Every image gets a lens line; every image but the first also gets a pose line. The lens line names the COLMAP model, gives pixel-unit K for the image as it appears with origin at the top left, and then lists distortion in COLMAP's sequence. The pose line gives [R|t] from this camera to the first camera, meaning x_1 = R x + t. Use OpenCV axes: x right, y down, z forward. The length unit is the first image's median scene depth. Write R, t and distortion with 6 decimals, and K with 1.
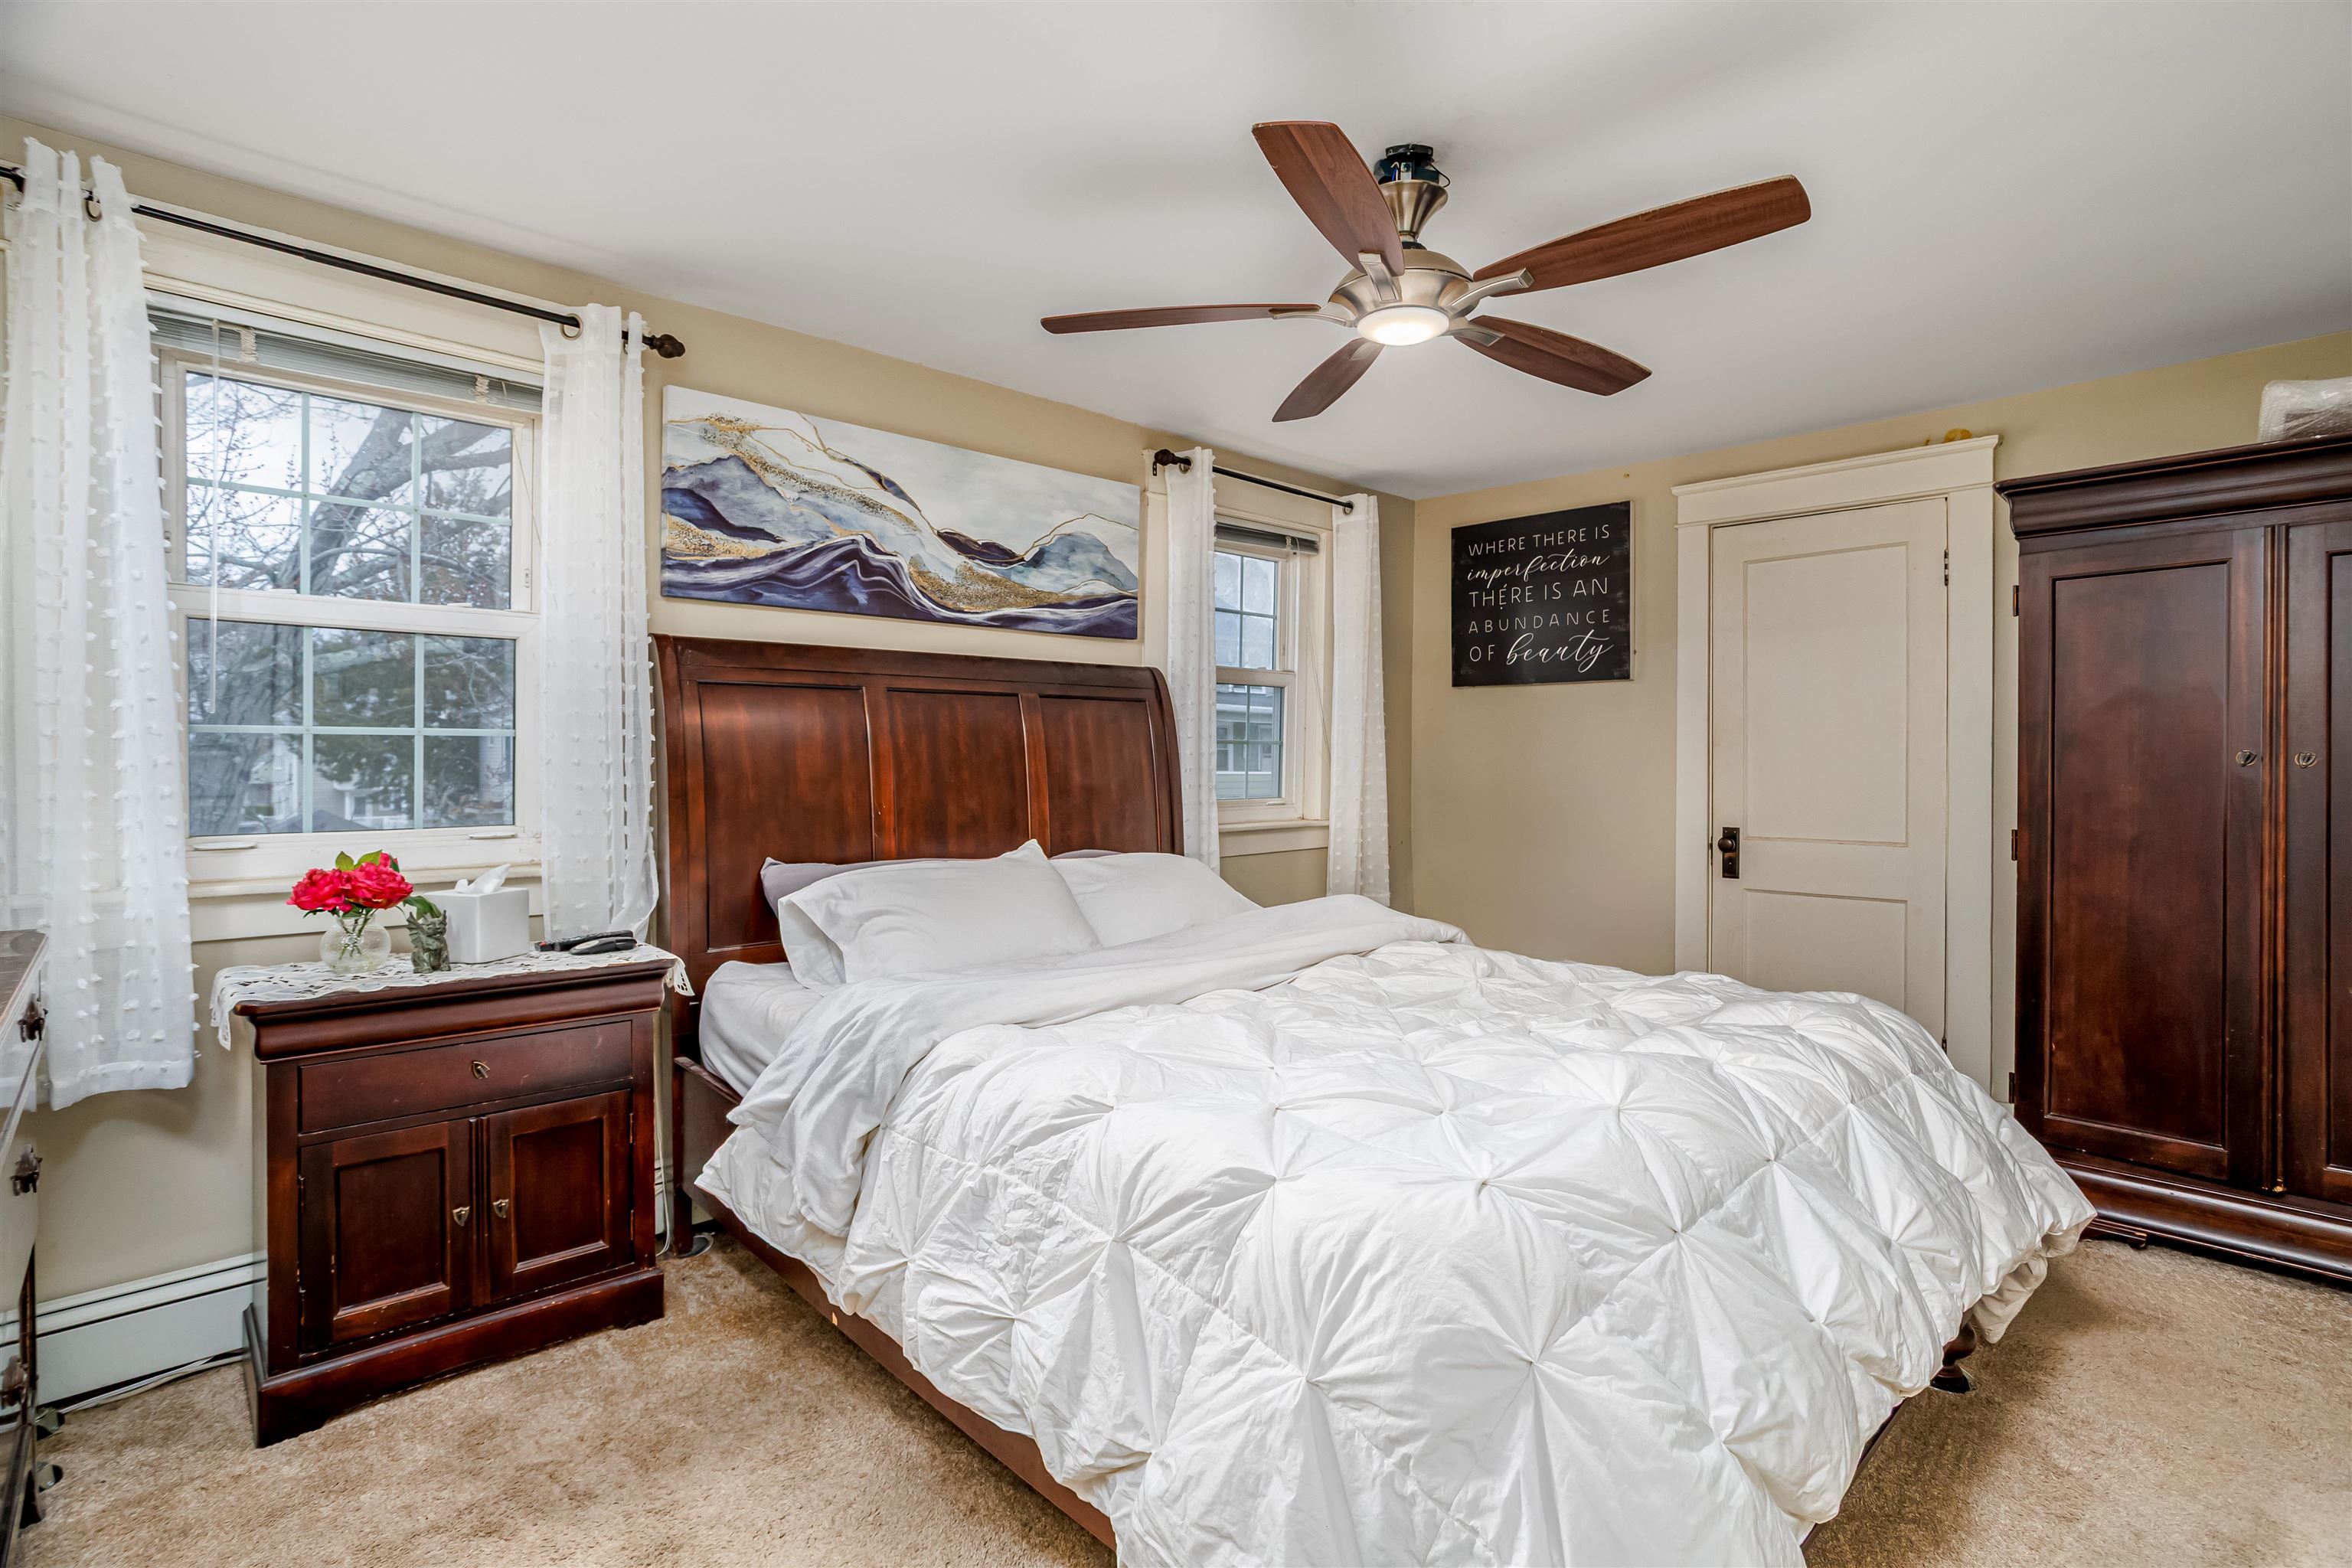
lens RADIAL K [[1174.6, 0, 1186.0], [0, 1174.6, 754.3], [0, 0, 1]] dist [-0.002085, 0.000225]
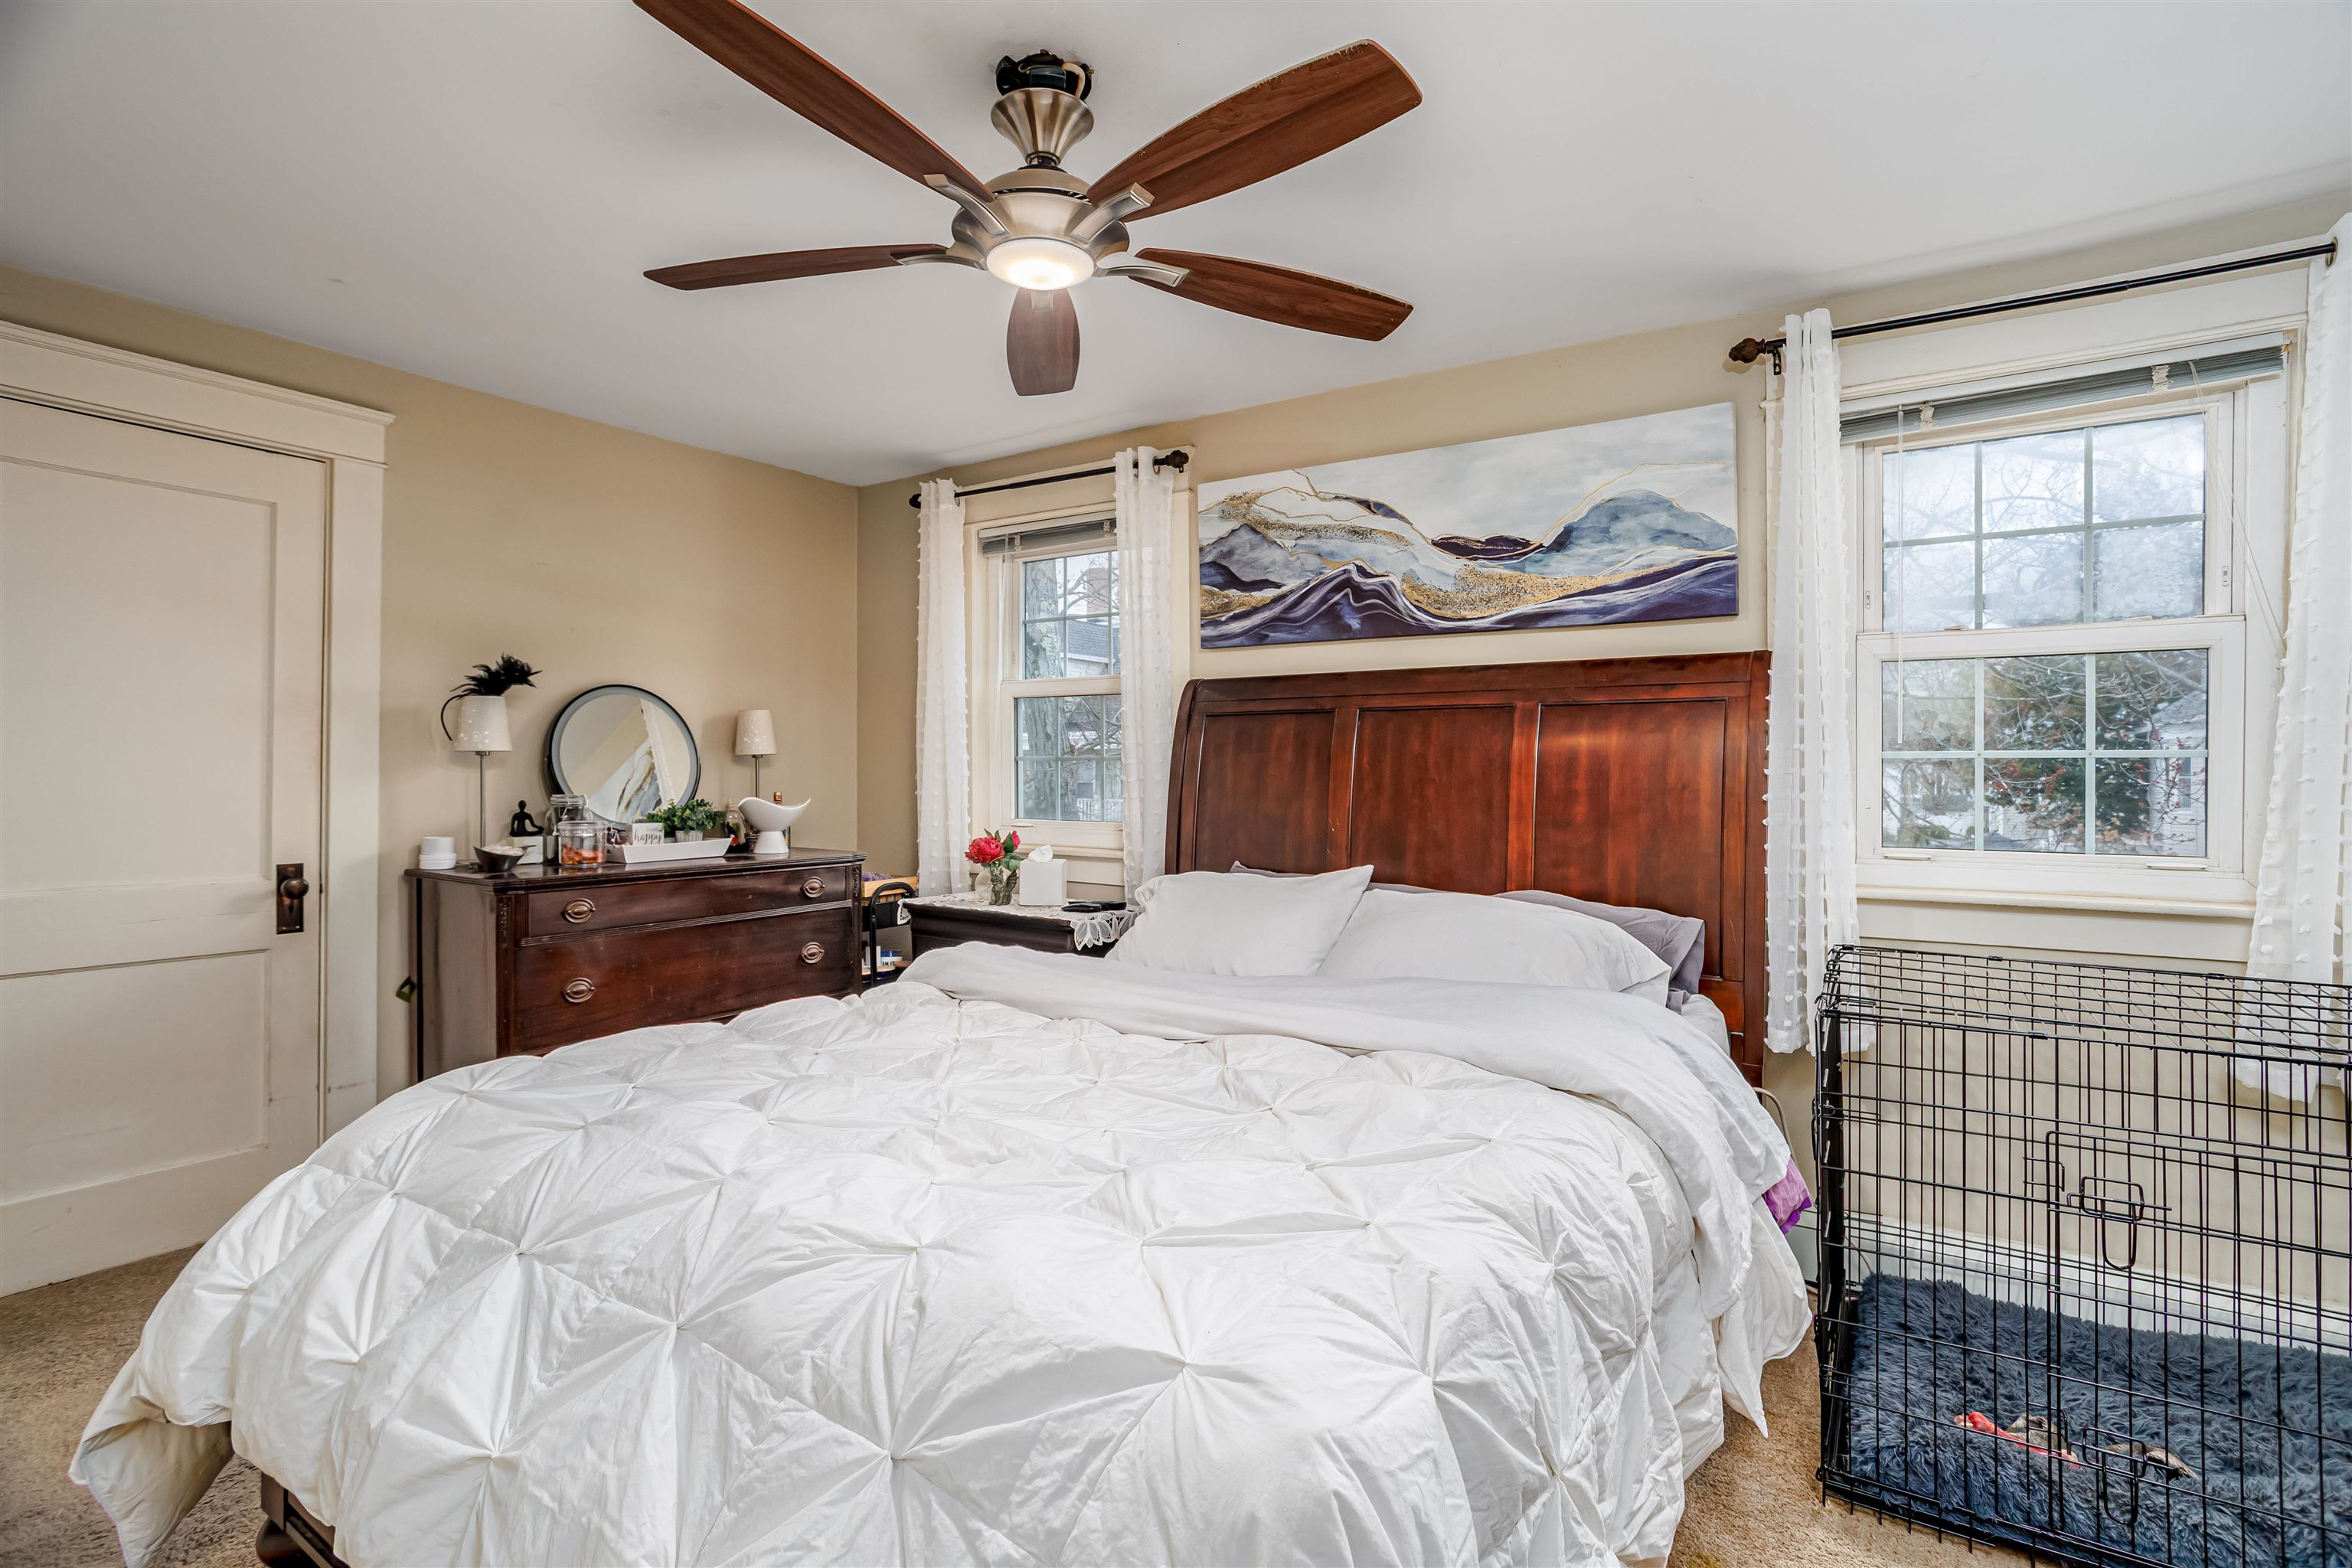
lens RADIAL K [[1174.6, 0, 1186.0], [0, 1174.6, 754.3], [0, 0, 1]] dist [-0.002085, 0.000225]
pose [[0.216973, -0.012838, -0.976093, 0.711839], [-0.002628, 0.999902, -0.013735, -0.001805], [0.976174, 0.005546, 0.216918, 0.628421]]
